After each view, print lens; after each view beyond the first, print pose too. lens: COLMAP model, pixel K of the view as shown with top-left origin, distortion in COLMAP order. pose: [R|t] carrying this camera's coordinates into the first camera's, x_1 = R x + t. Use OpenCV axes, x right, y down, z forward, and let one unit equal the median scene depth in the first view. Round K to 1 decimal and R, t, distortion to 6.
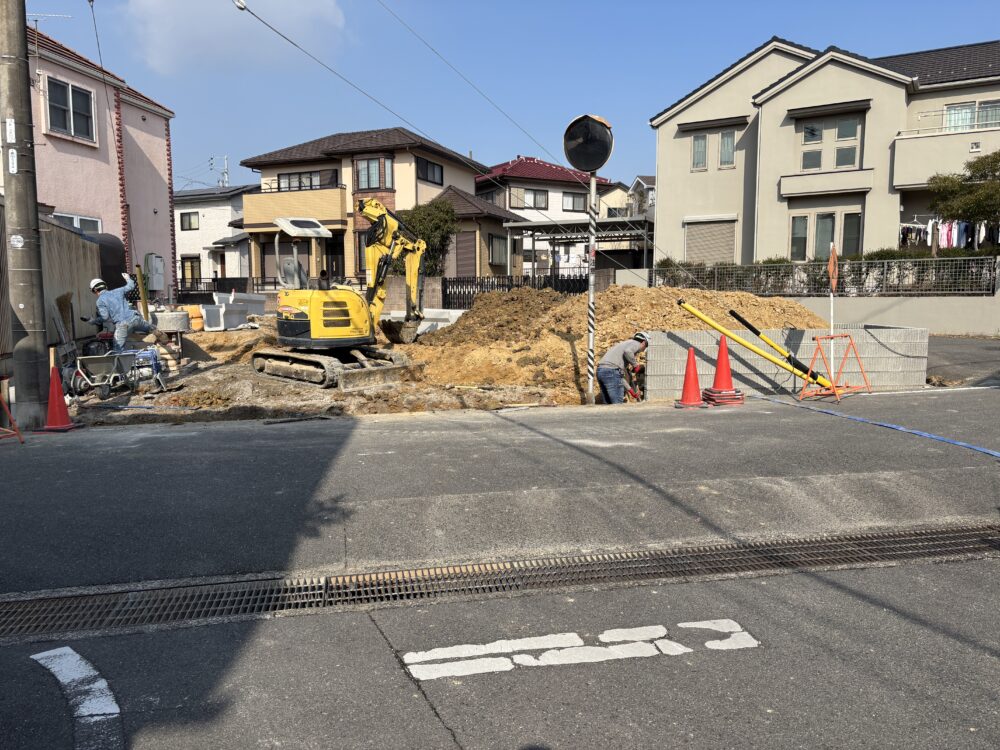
lens RADIAL K [[755.1, 0, 500.0], [0, 755.1, 375.0], [0, 0, 1]] dist [0.049222, -0.052667]
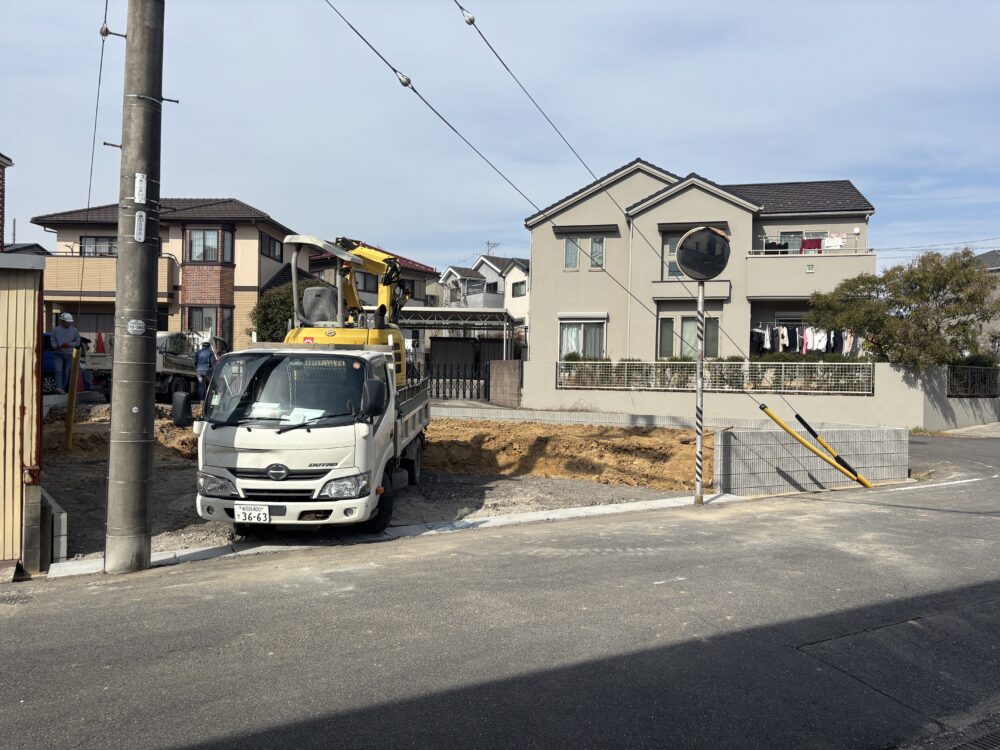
lens RADIAL K [[755.1, 0, 500.0], [0, 755.1, 375.0], [0, 0, 1]] dist [0.049222, -0.052667]
pose [[0.940333, 0.020848, 0.339617, -0.202573], [0.015031, 0.994601, -0.102675, -0.016228], [-0.339924, 0.101653, 0.934943, 0.060896]]
